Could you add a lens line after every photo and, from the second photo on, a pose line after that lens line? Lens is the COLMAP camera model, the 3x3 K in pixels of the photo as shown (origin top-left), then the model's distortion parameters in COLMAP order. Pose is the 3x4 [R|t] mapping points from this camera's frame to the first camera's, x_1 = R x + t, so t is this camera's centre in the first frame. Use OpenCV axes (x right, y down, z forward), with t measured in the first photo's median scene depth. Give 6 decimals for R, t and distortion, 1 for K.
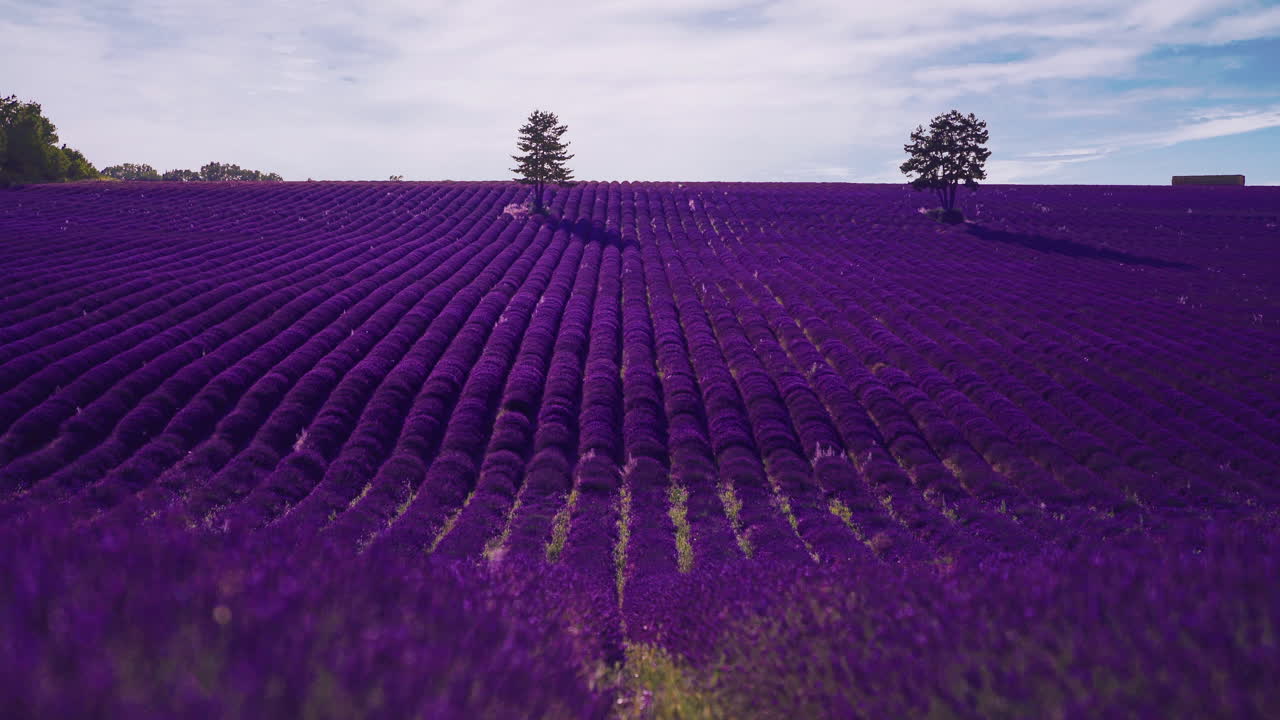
lens RADIAL K [[1024.8, 0, 640.0], [0, 1024.8, 360.0], [0, 0, 1]] dist [0.011755, 0.004732]
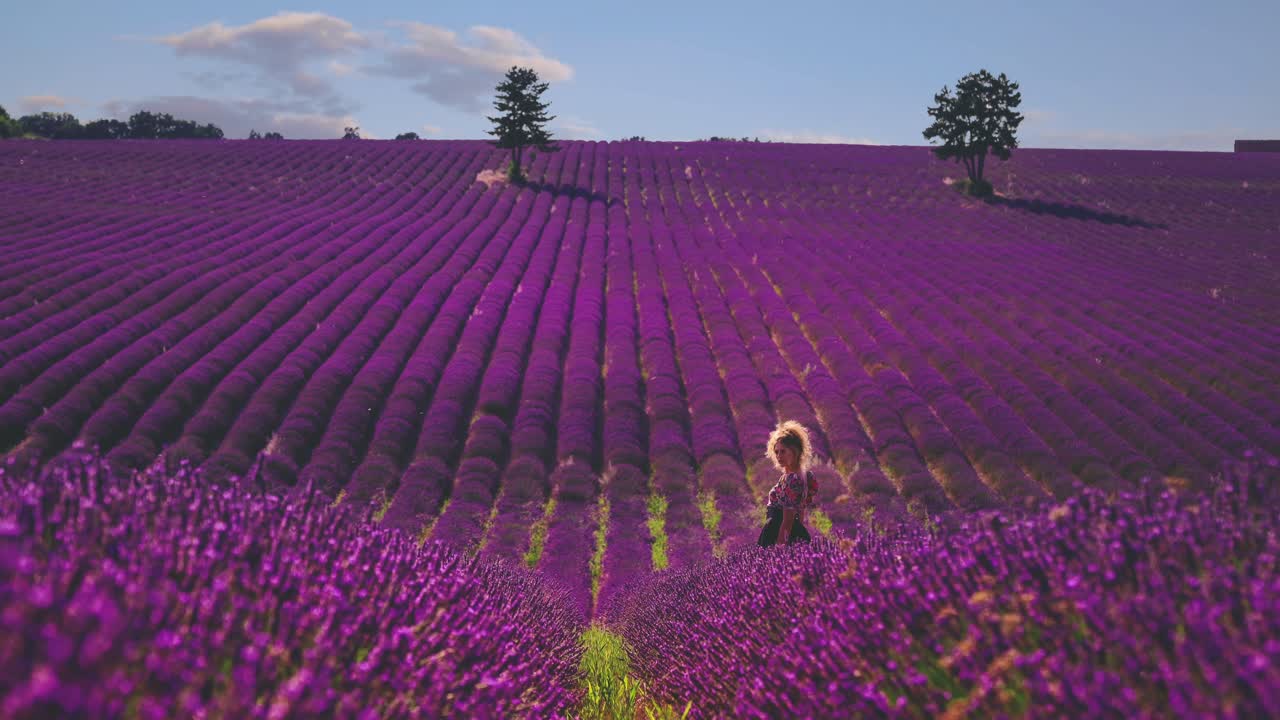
lens RADIAL K [[988.0, 0, 618.1], [0, 988.0, 364.2], [0, 0, 1]] dist [-0.006271, -0.001031]
pose [[0.999957, 0.009045, 0.001787, -0.007317], [-0.009022, 0.999882, -0.012462, 0.018505], [-0.001900, 0.012446, 0.999921, 0.103162]]
